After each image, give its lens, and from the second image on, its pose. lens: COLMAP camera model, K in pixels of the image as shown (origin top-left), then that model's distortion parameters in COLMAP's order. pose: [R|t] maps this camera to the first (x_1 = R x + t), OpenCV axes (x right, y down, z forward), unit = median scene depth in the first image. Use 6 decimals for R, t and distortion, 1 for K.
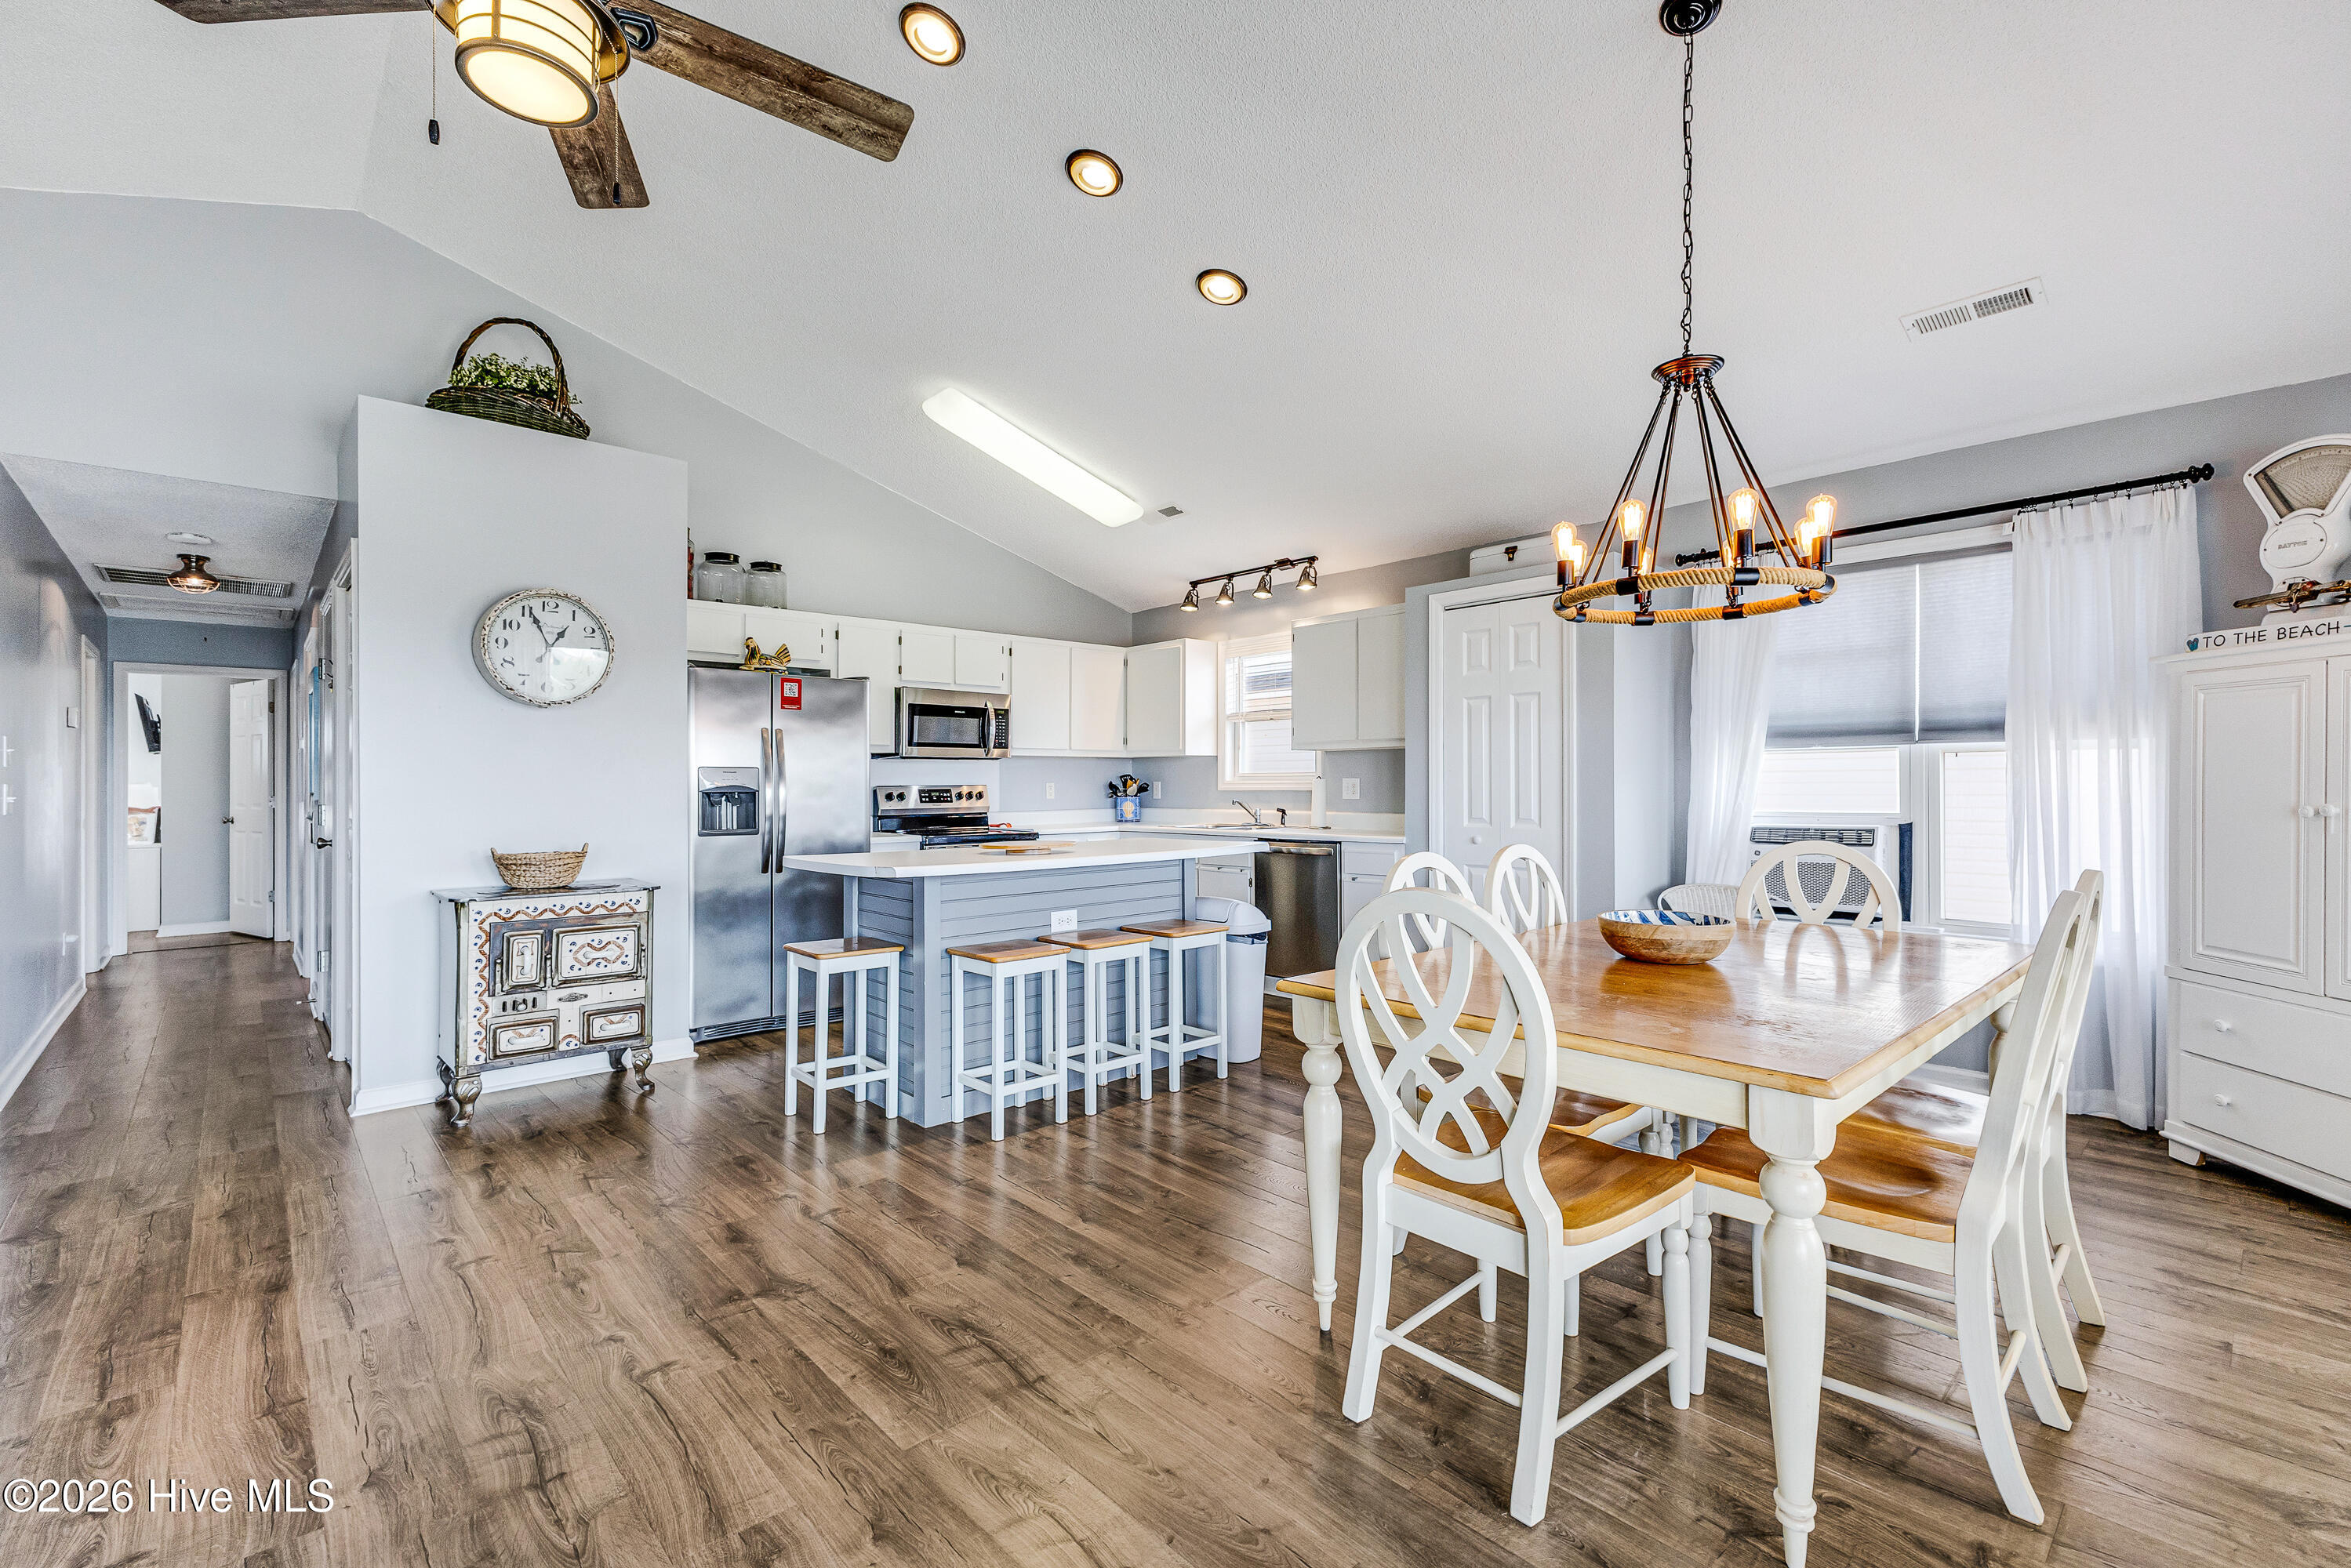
lens RADIAL K [[1026.6, 0, 1171.1], [0, 1026.6, 750.5], [0, 0, 1]] dist [0.010074, -0.000362]
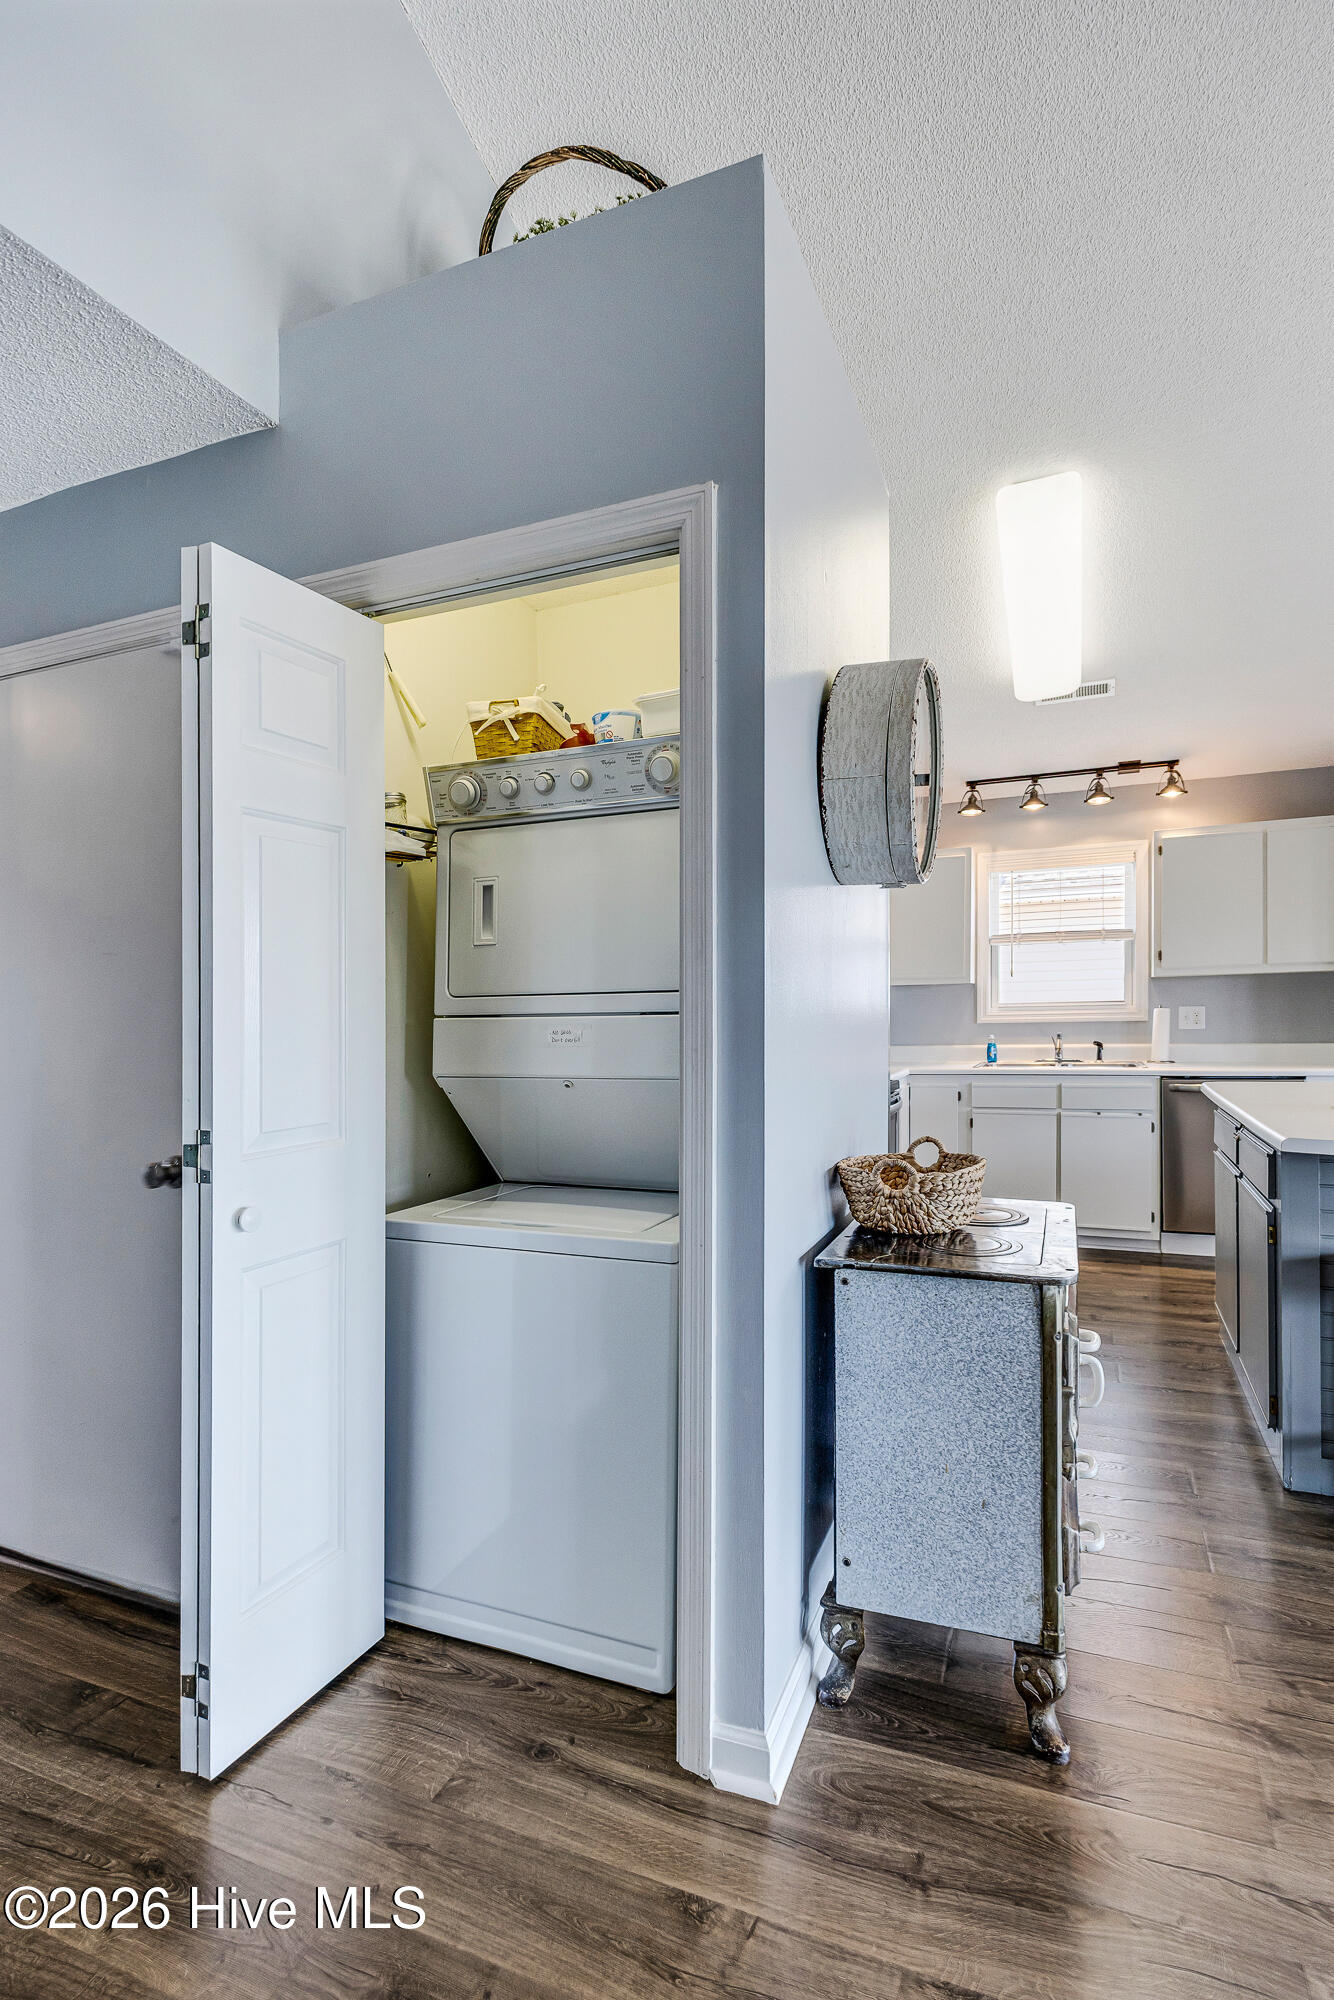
lens RADIAL K [[971.2, 0, 645.0], [0, 971.2, 1019.2], [0, 0, 1]] dist [0.013093, -0.011506]
pose [[0.914590, -0.018659, 0.403952, -0.778812], [0.003992, 0.999303, 0.037121, 0.005234], [-0.404363, -0.032338, 0.914027, 0.495699]]
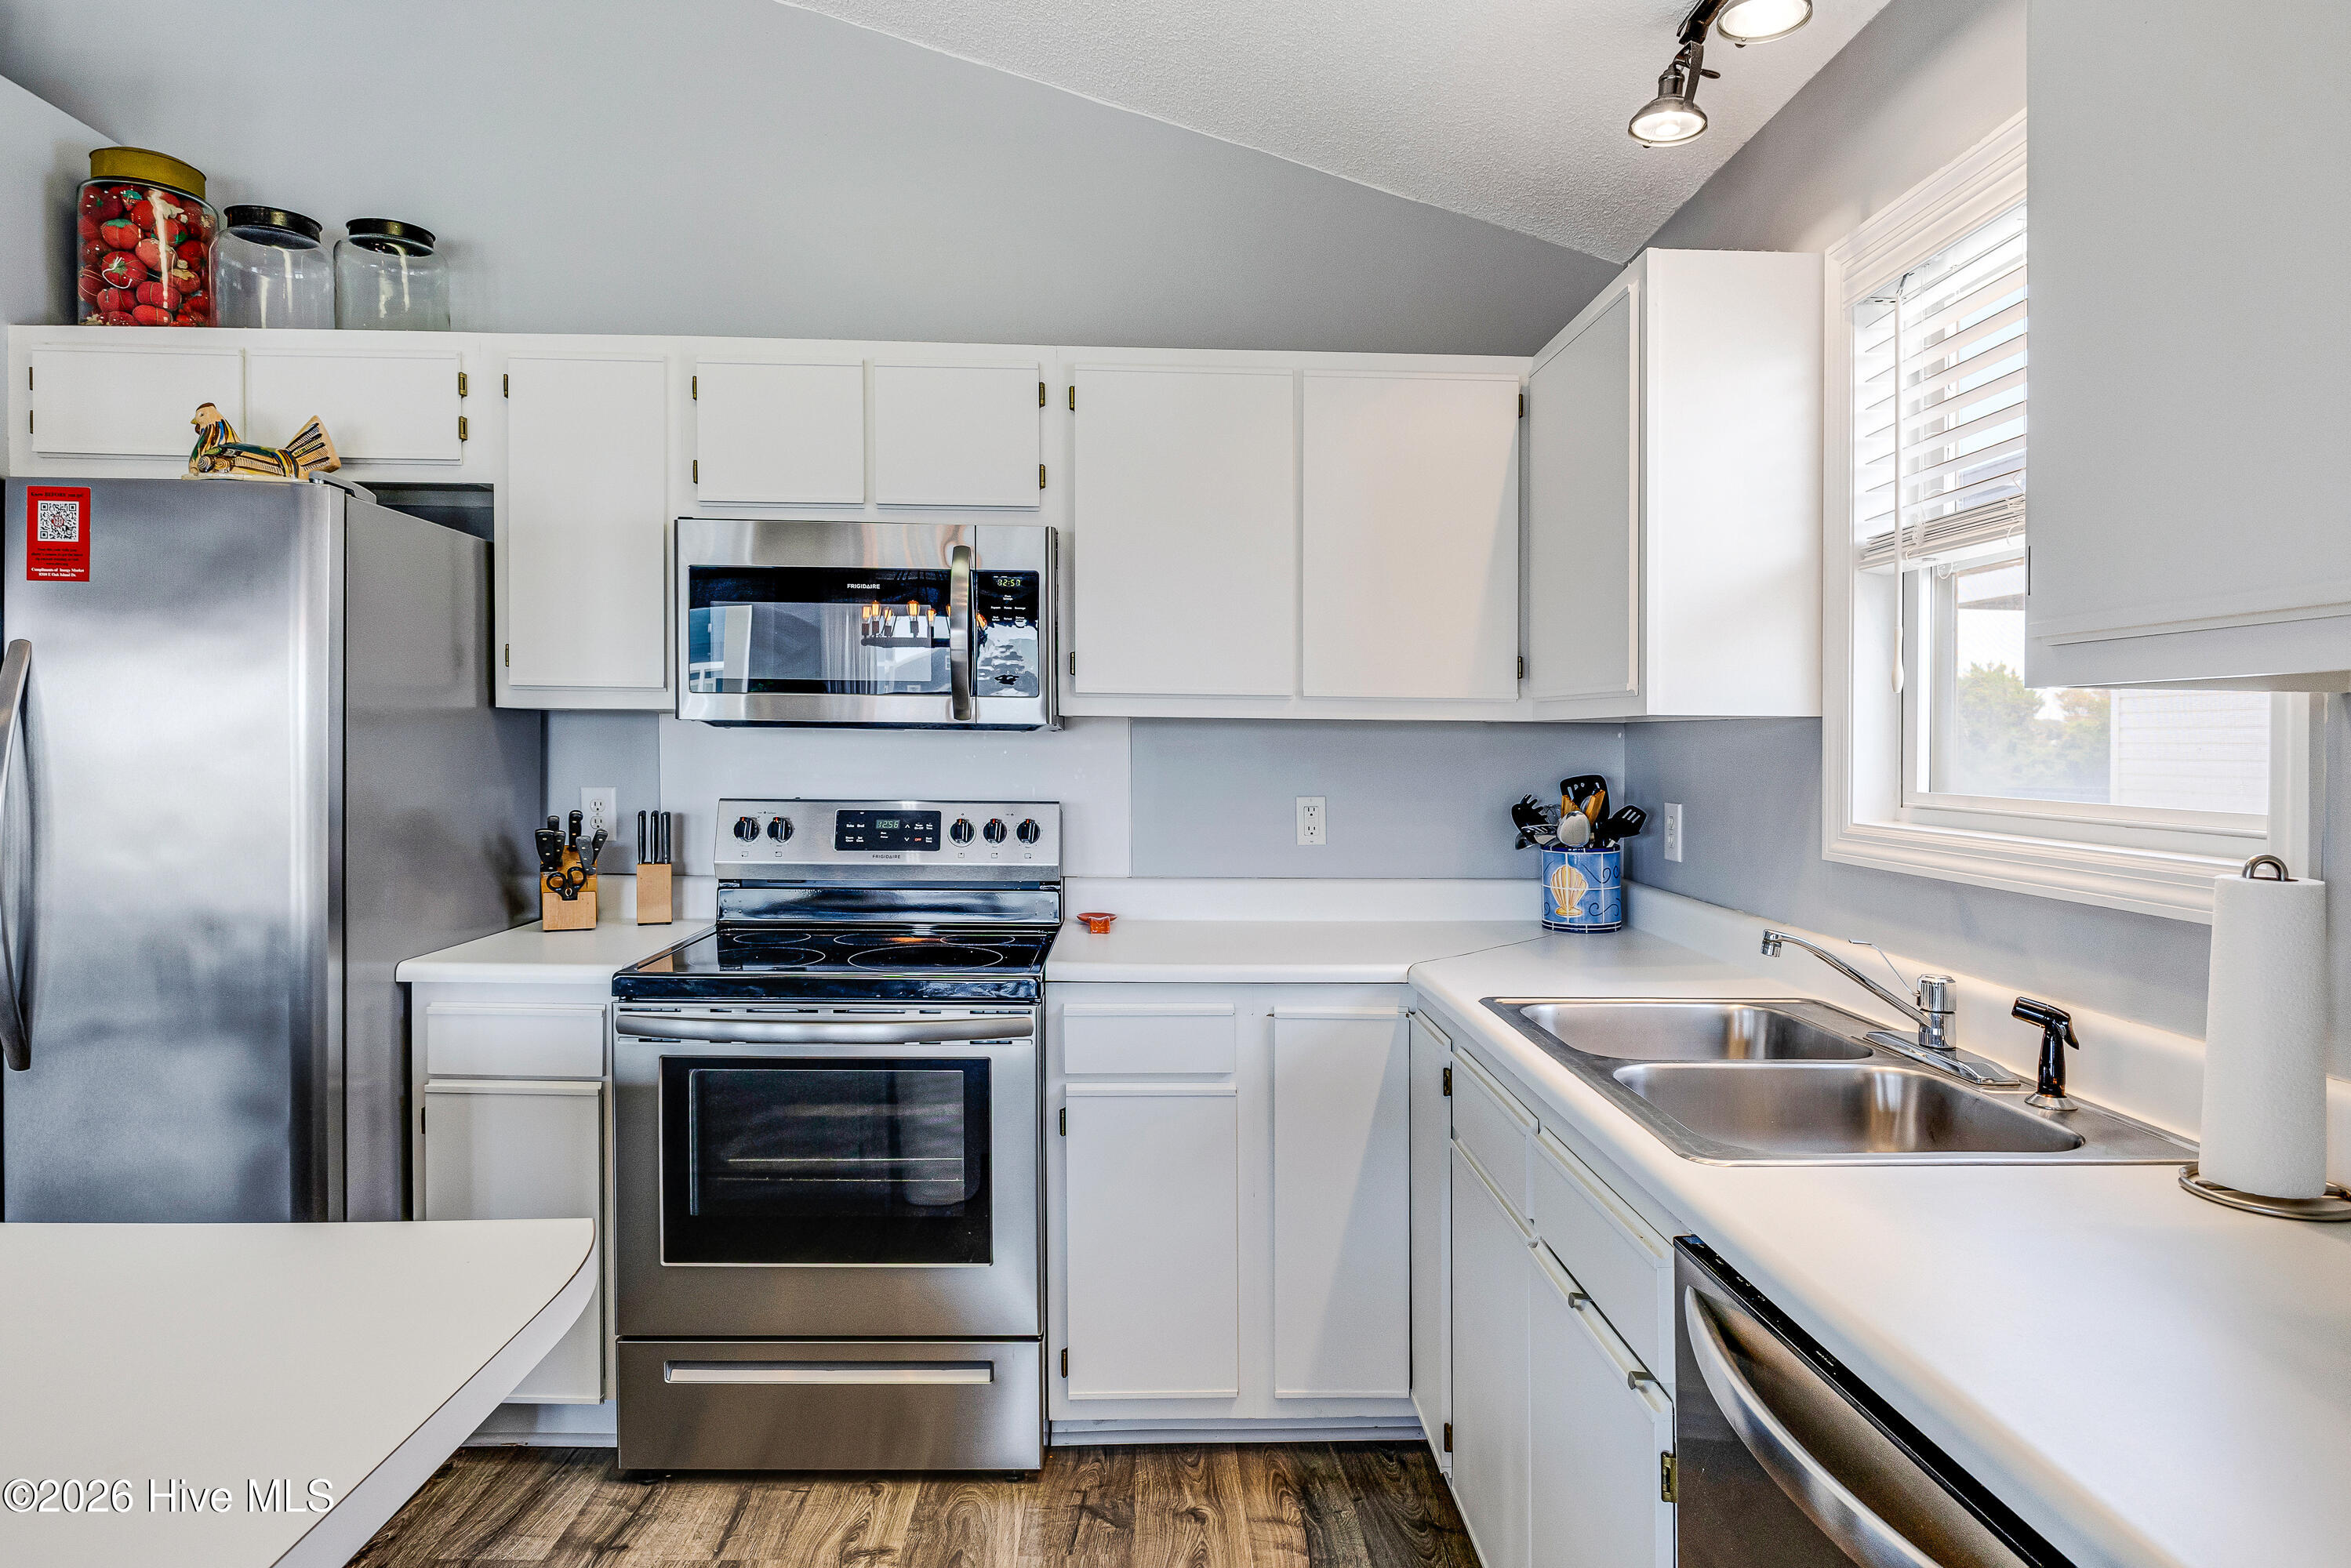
lens RADIAL K [[1332.5, 0, 1175.3], [0, 1332.5, 732.0], [0, 0, 1]] dist [0.029232, 0.000138]
pose [[0.759565, 0.009493, -0.650362, 0.192997], [0.006110, 0.999745, 0.021728, 0.001011], [0.650403, -0.020478, 0.759314, 0.927356]]
